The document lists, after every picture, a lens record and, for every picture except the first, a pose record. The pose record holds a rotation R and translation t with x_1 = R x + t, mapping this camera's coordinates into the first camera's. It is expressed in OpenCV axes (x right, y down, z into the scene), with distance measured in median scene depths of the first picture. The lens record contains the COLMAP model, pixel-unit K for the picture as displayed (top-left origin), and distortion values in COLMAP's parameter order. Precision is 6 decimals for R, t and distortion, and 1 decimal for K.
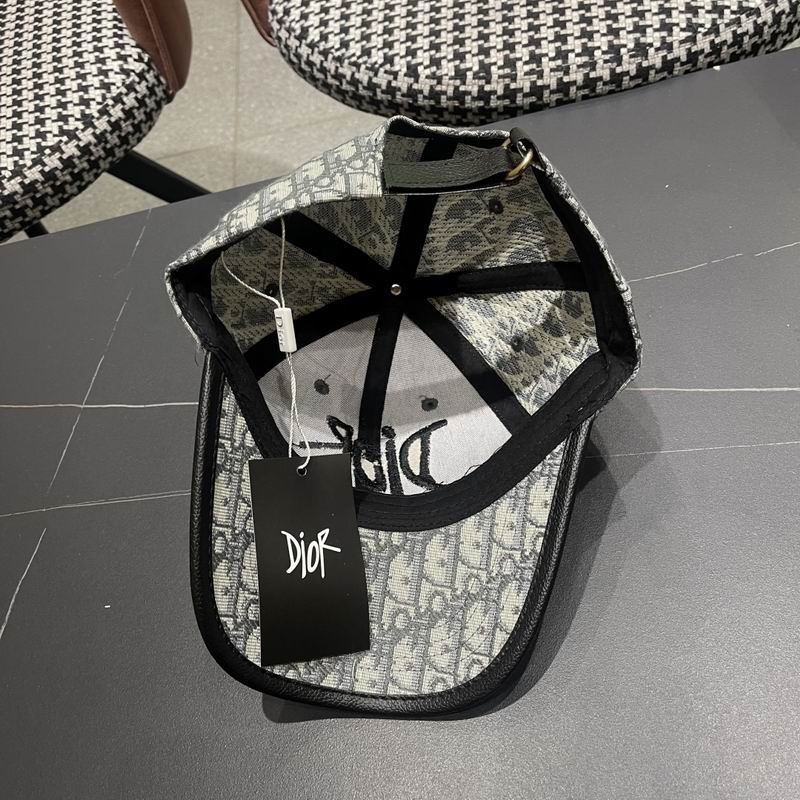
lens RADIAL K [[832.7, 0, 398.4], [0, 832.7, 398.8], [0, 0, 1]] dist [0.011029, 0.000000]
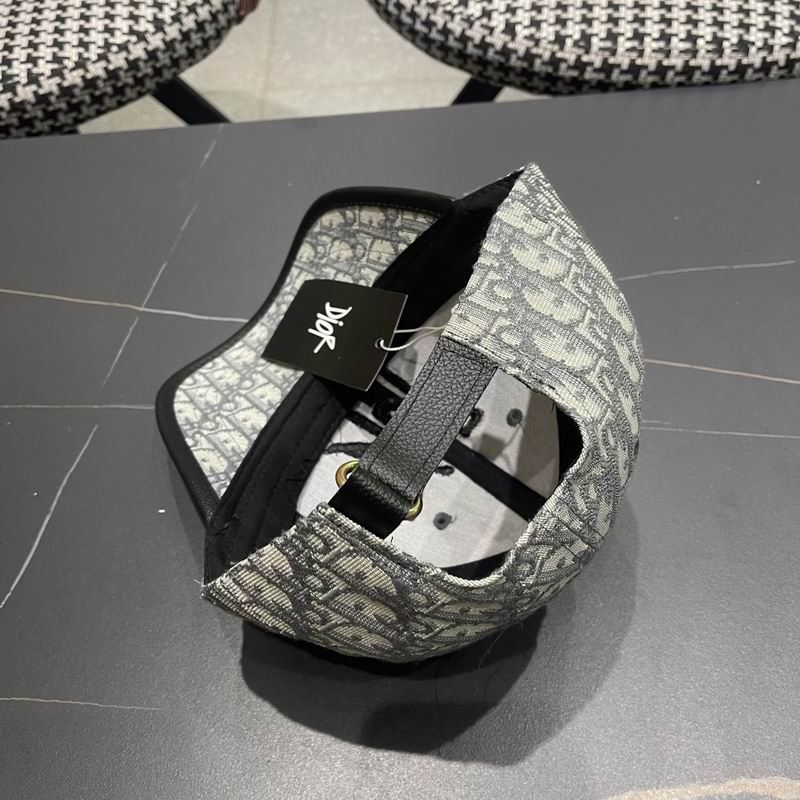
lens RADIAL K [[832.7, 0, 401.1], [0, 832.7, 411.9], [0, 0, 1]] dist [0.011029, 0.000000]
pose [[0.986959, 0.146330, 0.067080, -0.102524], [-0.147646, 0.988925, 0.015074, 0.052762], [-0.064131, -0.024782, 0.997634, 0.016701]]
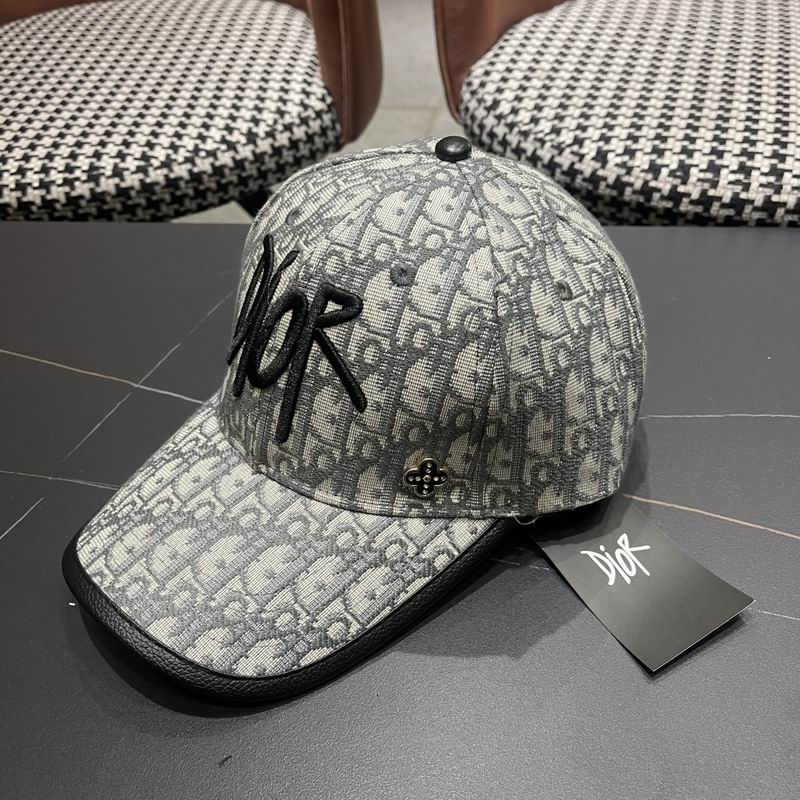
lens RADIAL K [[832.7, 0, 394.9], [0, 832.7, 412.7], [0, 0, 1]] dist [0.011029, 0.000000]
pose [[0.952589, 0.274181, -0.131907, -0.001003], [-0.293346, 0.942699, -0.158958, 0.073986], [0.080766, 0.190116, 0.978434, 0.138847]]
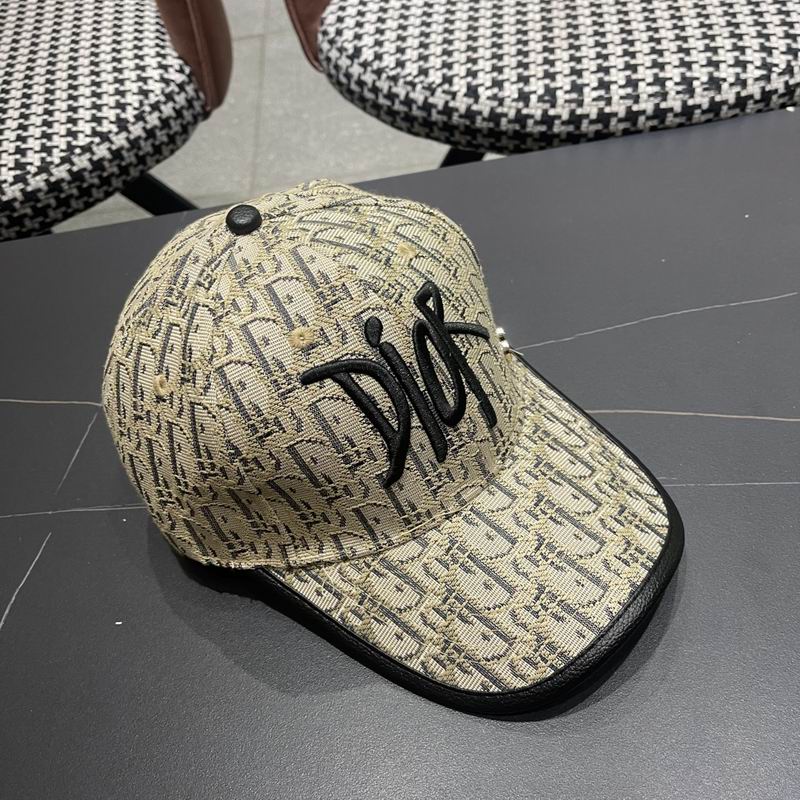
lens RADIAL K [[832.7, 0, 396.6], [0, 832.7, 410.3], [0, 0, 1]] dist [0.011029, 0.000000]
pose [[0.997421, 0.067662, 0.023961, -0.063822], [-0.065262, 0.993823, -0.089759, 0.058575], [-0.029886, 0.087964, 0.995675, 0.075020]]
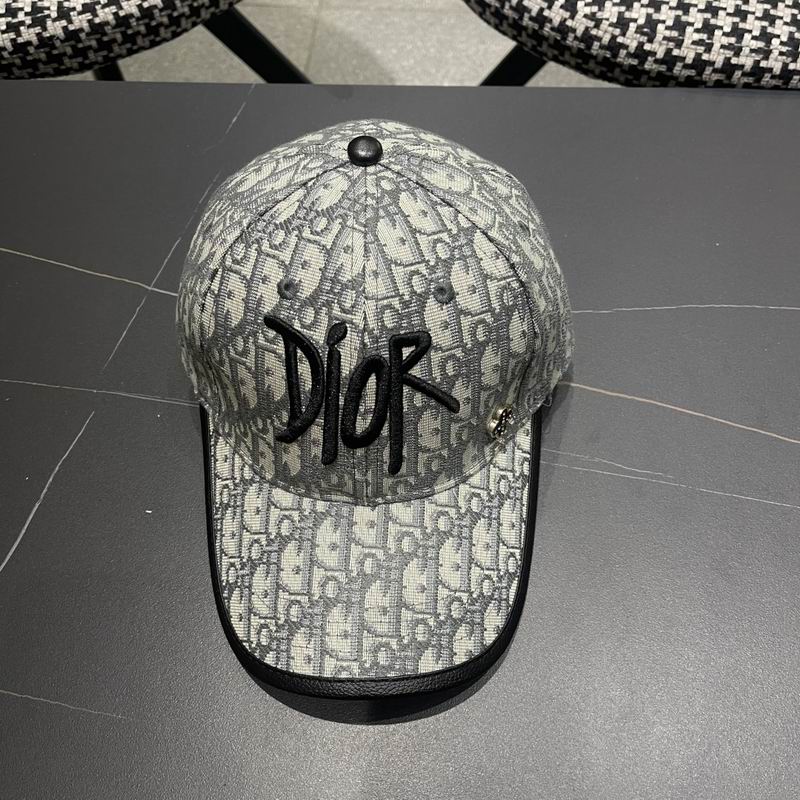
lens RADIAL K [[832.7, 0, 398.6], [0, 832.7, 417.9], [0, 0, 1]] dist [0.011029, 0.000000]
pose [[0.969085, 0.242326, 0.046383, -0.091166], [-0.246419, 0.959991, 0.133023, -0.034379], [-0.012292, -0.140340, 0.990027, 0.038912]]
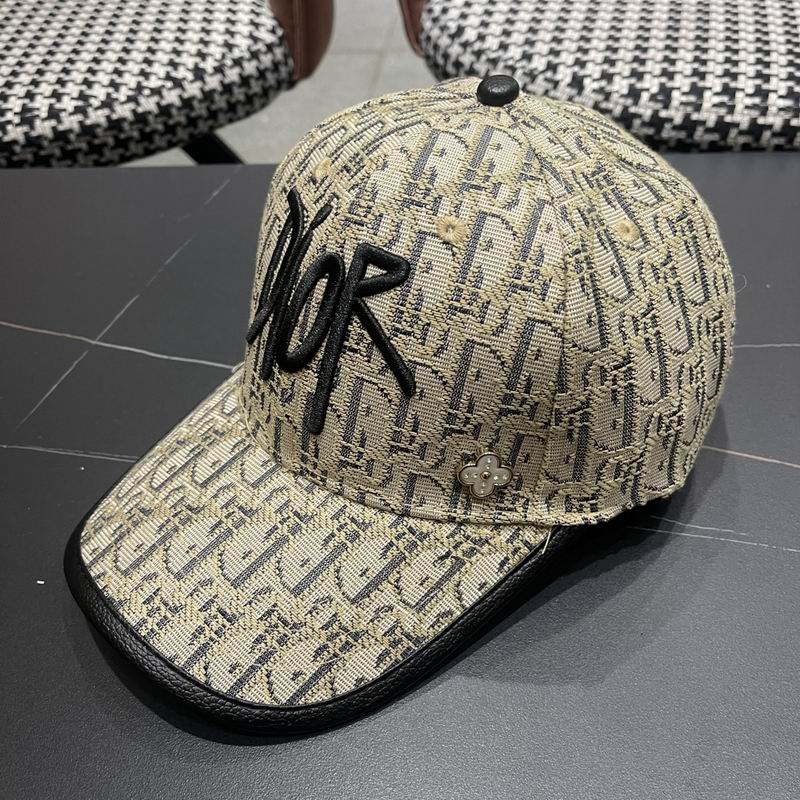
lens RADIAL K [[832.7, 0, 396.9], [0, 832.7, 416.7], [0, 0, 1]] dist [0.011029, 0.000000]
pose [[0.969307, 0.238074, -0.061367, -0.026470], [-0.244080, 0.961789, -0.124042, 0.082420], [0.029491, 0.135213, 0.990378, 0.180845]]
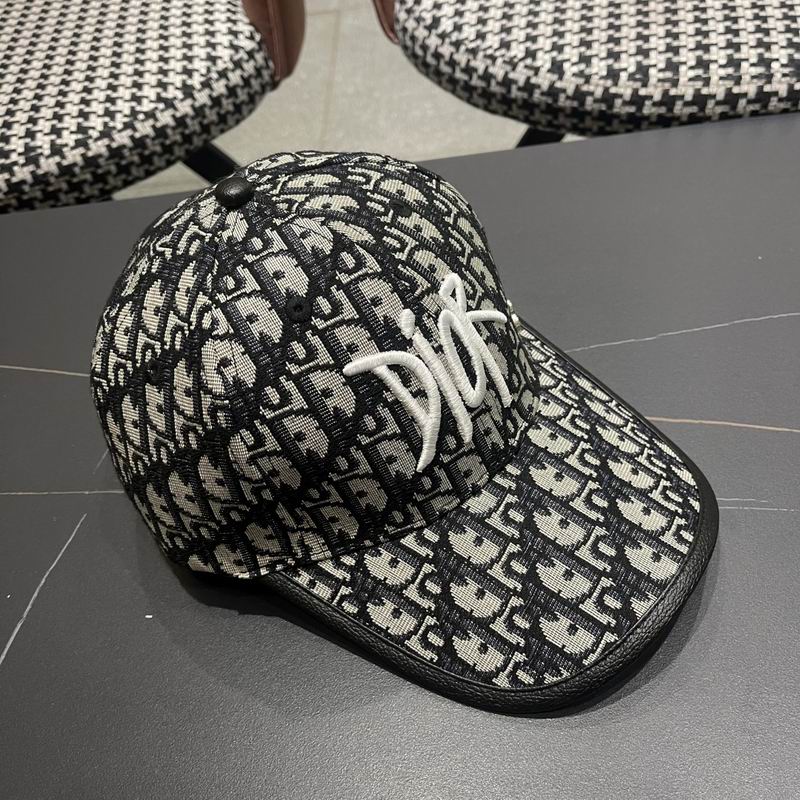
lens RADIAL K [[832.7, 0, 397.9], [0, 832.7, 409.9], [0, 0, 1]] dist [0.011029, 0.000000]
pose [[0.991387, 0.125652, -0.036926, -0.068340], [-0.127936, 0.989456, -0.067888, 0.049134], [0.028006, 0.072027, 0.997009, 0.121868]]
